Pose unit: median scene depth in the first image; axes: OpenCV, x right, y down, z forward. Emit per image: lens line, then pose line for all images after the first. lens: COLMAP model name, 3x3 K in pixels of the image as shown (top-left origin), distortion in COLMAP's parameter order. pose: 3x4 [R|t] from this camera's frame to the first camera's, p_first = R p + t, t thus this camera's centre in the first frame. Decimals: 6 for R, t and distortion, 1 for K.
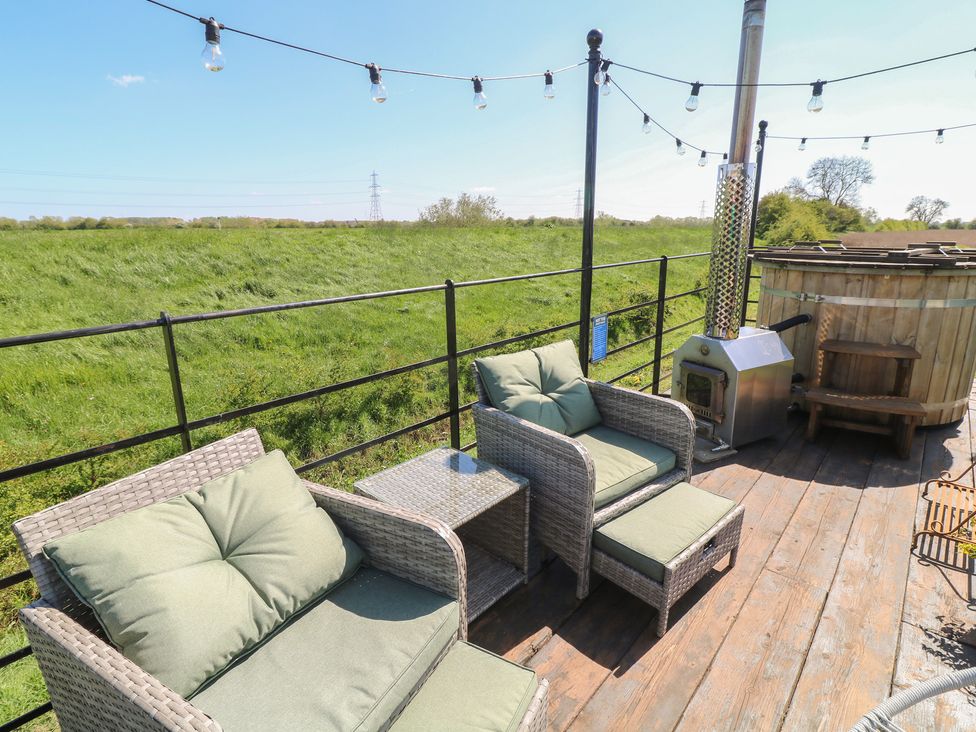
lens RADIAL K [[507.5, 0, 485.9], [0, 507.5, 355.9], [0, 0, 1]] dist [0.000944, -0.010865]
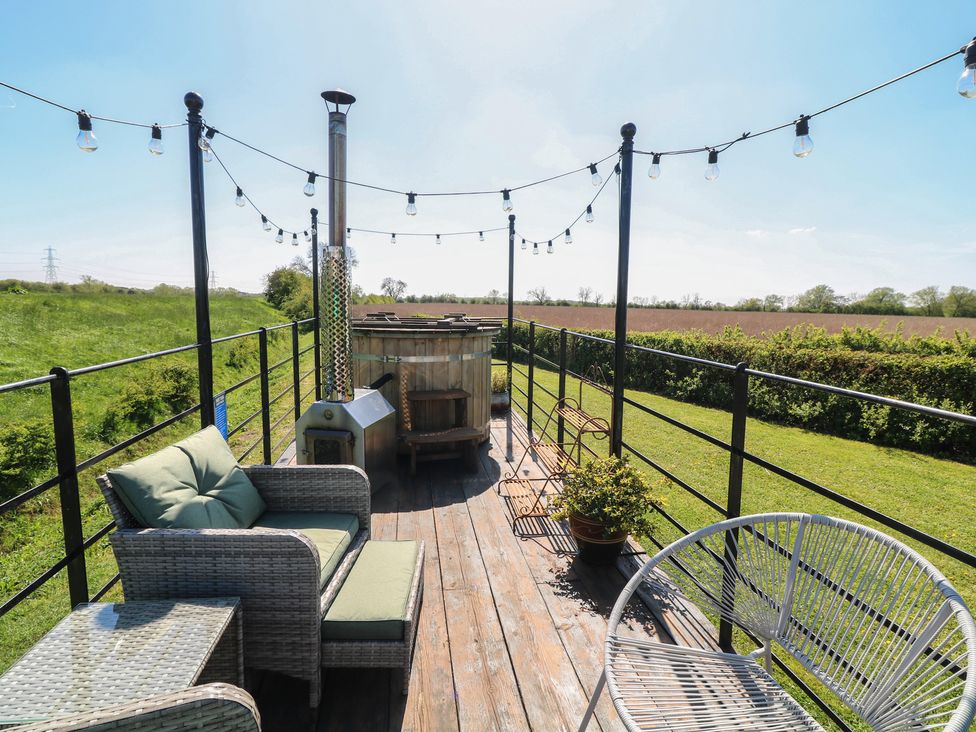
lens RADIAL K [[507.5, 0, 485.9], [0, 507.5, 355.9], [0, 0, 1]] dist [0.000944, -0.010865]
pose [[0.637675, -0.063619, 0.767674, -0.189249], [0.166214, 0.984471, -0.056481, -0.021418], [-0.752159, 0.163615, 0.638347, 0.073136]]
